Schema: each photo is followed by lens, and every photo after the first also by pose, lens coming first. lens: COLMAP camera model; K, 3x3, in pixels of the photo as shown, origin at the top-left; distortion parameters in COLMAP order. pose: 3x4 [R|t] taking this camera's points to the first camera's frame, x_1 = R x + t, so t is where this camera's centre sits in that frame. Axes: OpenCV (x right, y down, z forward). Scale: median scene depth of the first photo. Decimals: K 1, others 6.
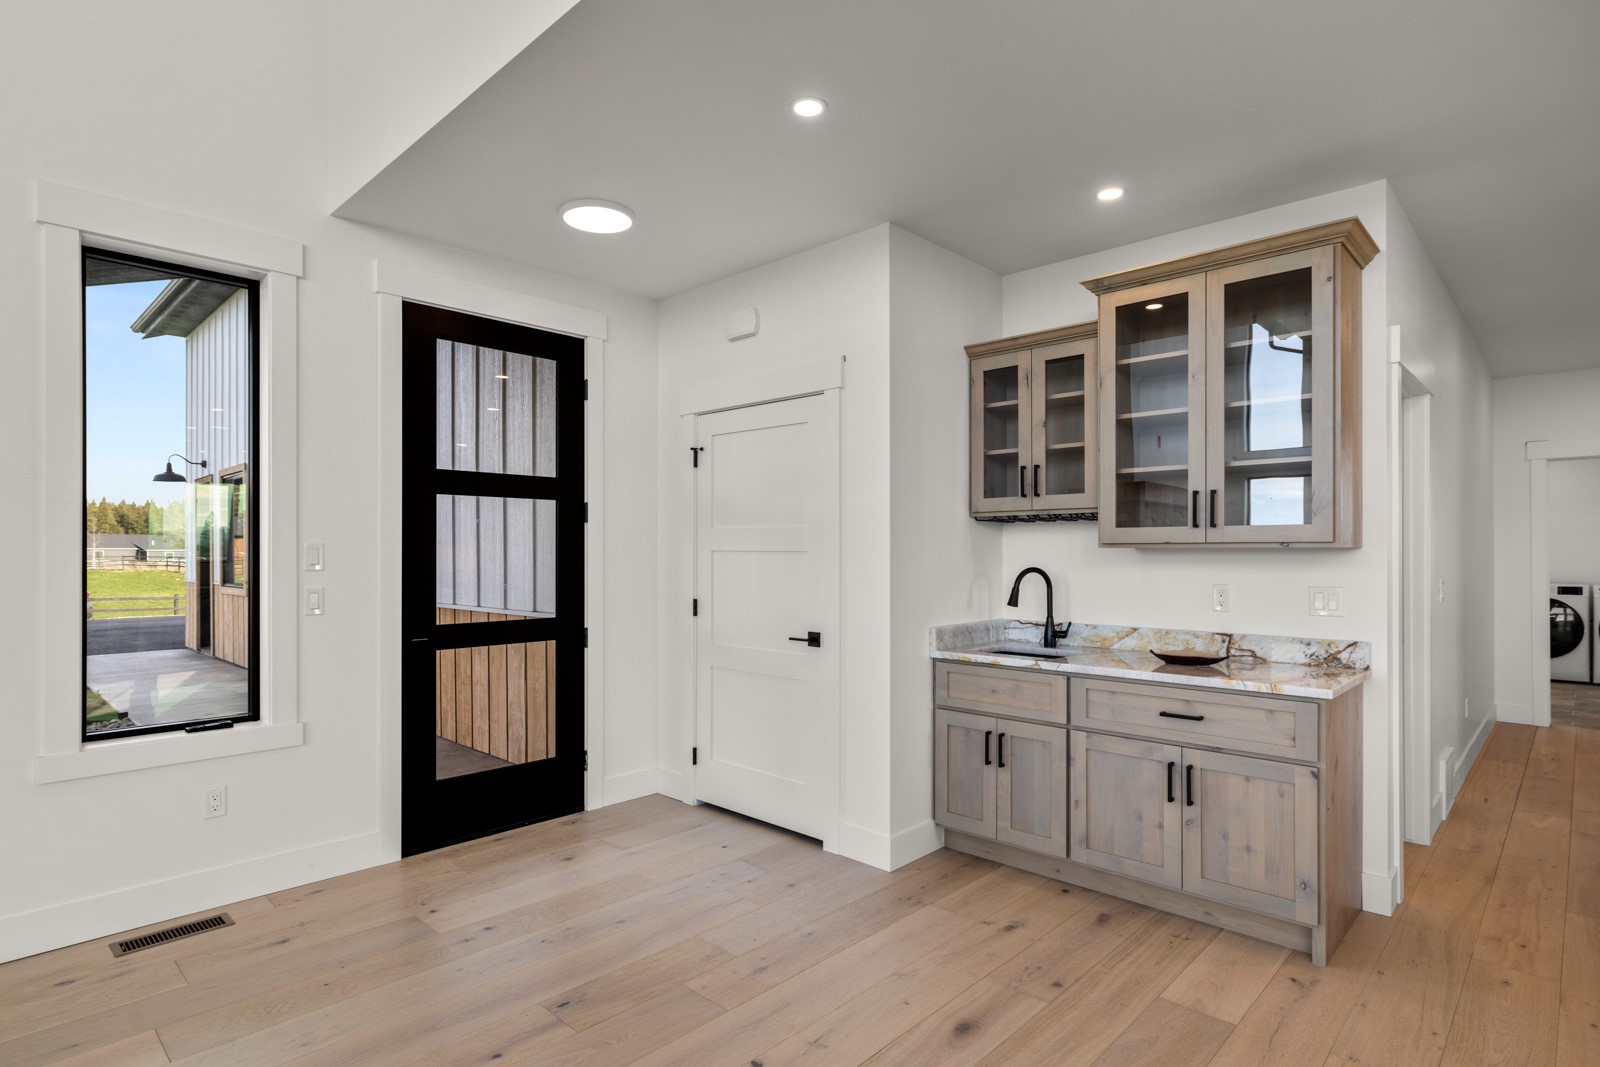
lens RADIAL K [[817.9, 0, 798.8], [0, 817.9, 532.3], [0, 0, 1]] dist [0.001470, 0.000126]
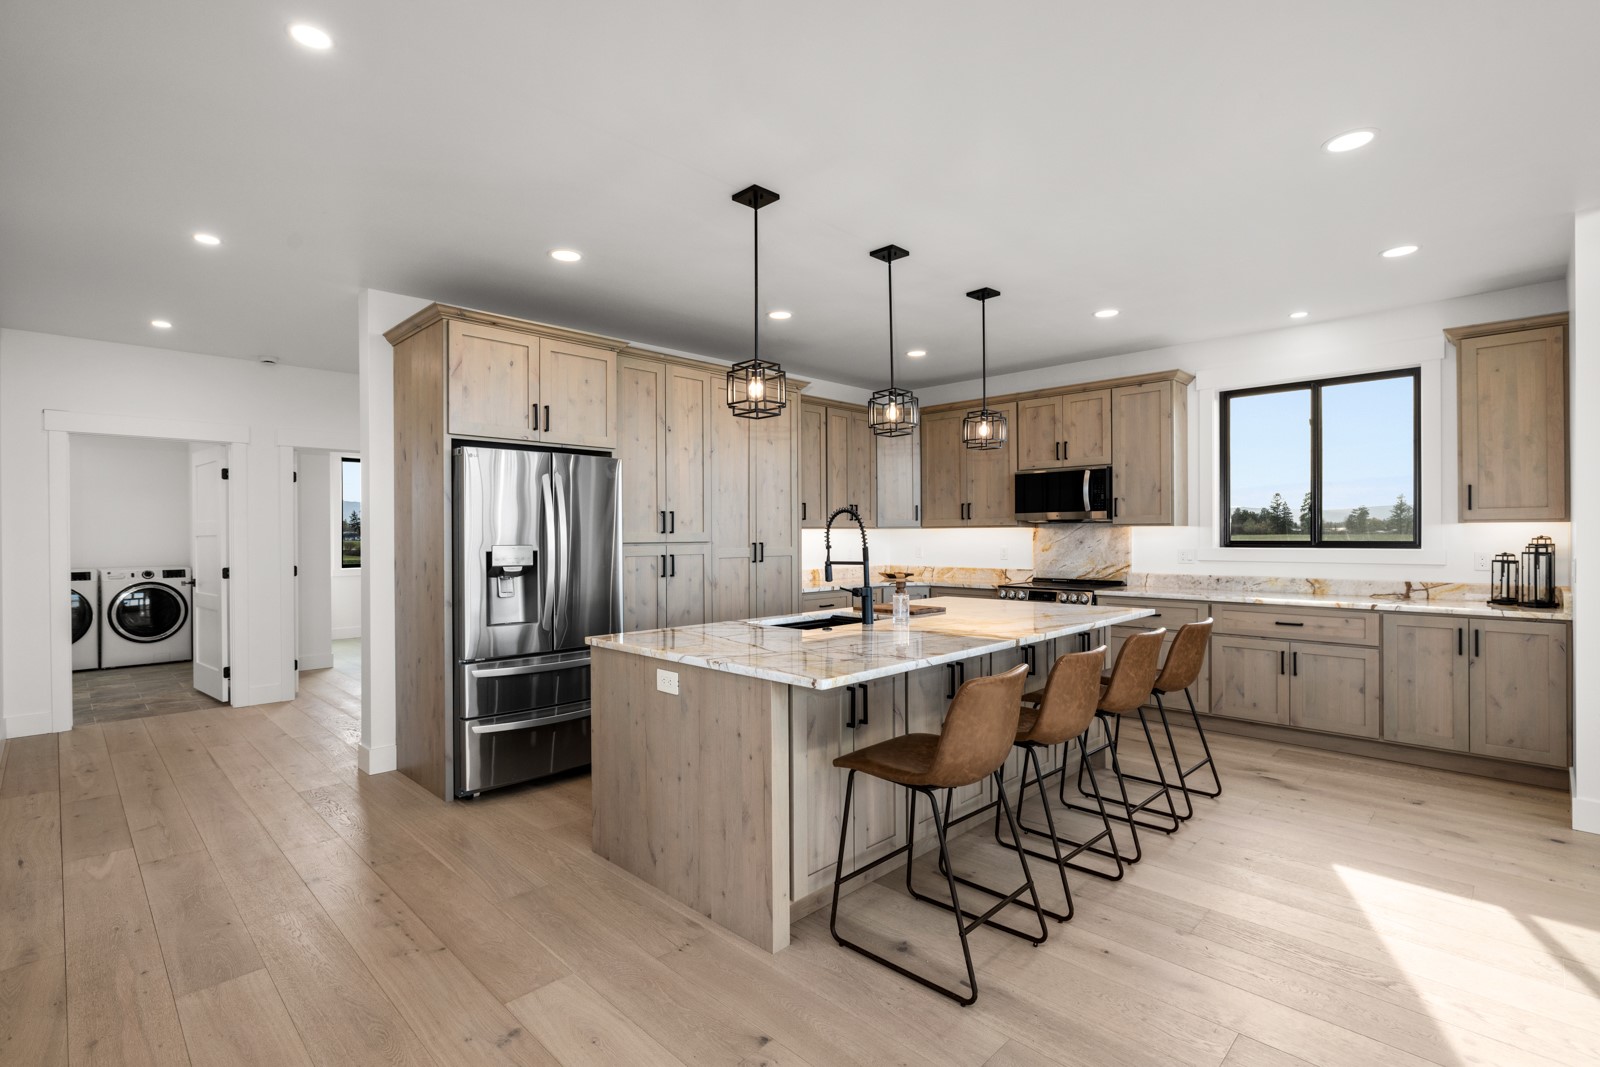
lens RADIAL K [[745.0, 0, 804.6], [0, 745.0, 535.4], [0, 0, 1]] dist [0.001576, 0.000671]
pose [[0.018788, -0.003137, 0.999819, 0.108309], [-0.018753, 0.999818, 0.003489, 0.005548], [-0.999648, -0.018816, 0.018725, 0.177325]]
